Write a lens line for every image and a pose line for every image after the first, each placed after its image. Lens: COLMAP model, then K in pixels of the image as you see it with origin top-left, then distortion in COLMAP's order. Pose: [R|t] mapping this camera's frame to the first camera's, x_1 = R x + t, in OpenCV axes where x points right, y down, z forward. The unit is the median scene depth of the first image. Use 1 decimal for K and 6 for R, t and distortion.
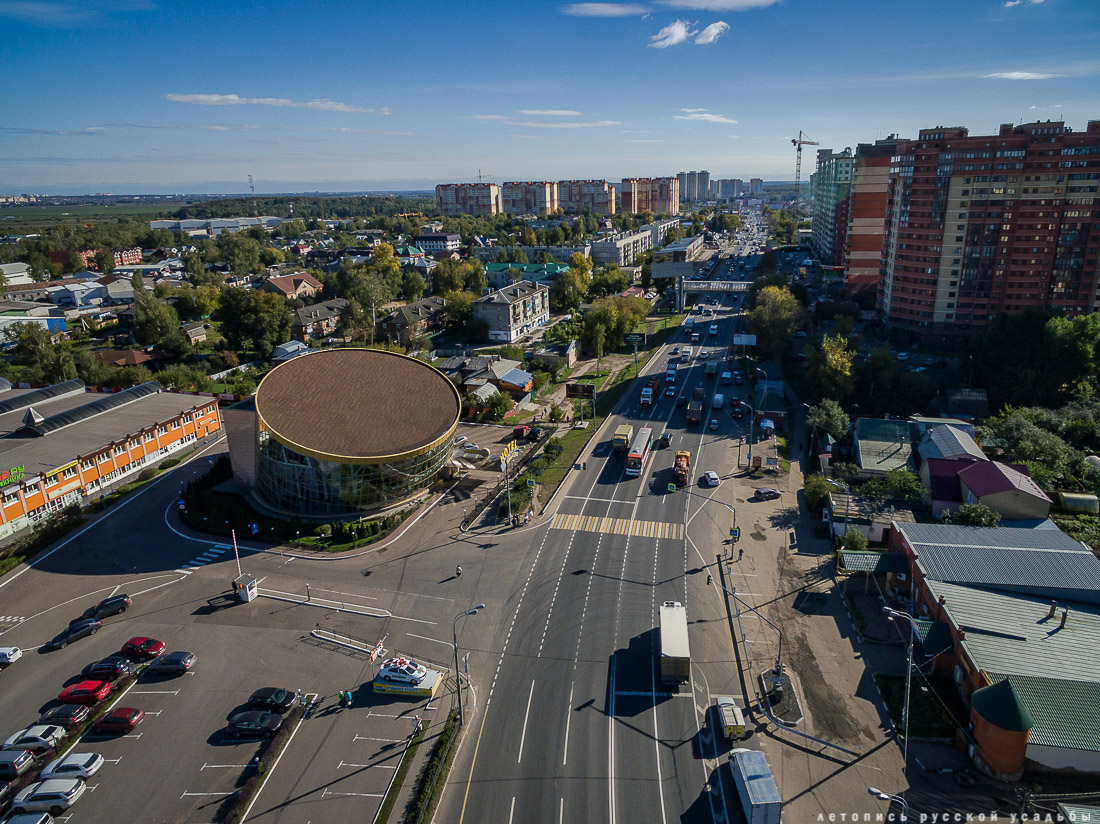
lens RADIAL K [[641.2, 0, 594.8], [0, 641.2, 411.0], [0, 0, 1]] dist [0.002941, 0.001681]
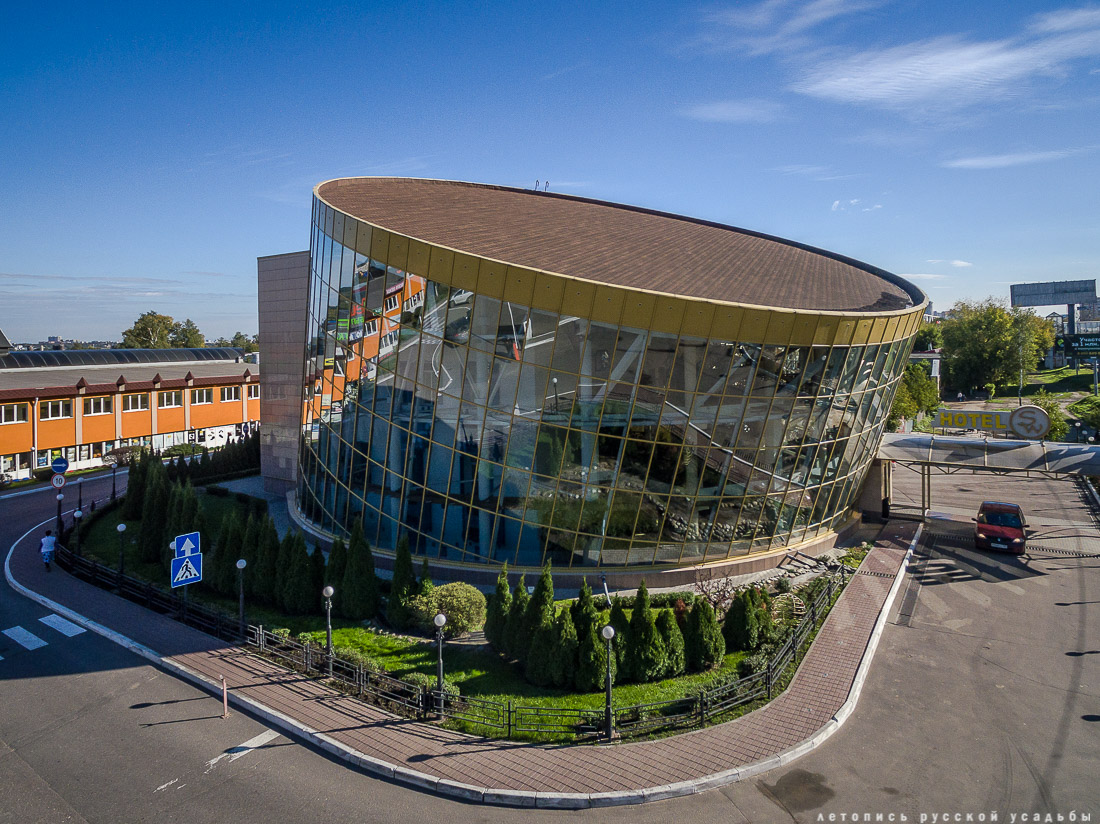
lens RADIAL K [[627.6, 0, 550.0], [0, 627.6, 412.0], [0, 0, 1]] dist [-0.001938, -0.000153]
pose [[0.952819, 0.033161, -0.301723, -0.338628], [-0.107618, 0.966348, -0.233644, 0.170814], [0.283821, 0.255091, 0.924323, 0.817199]]
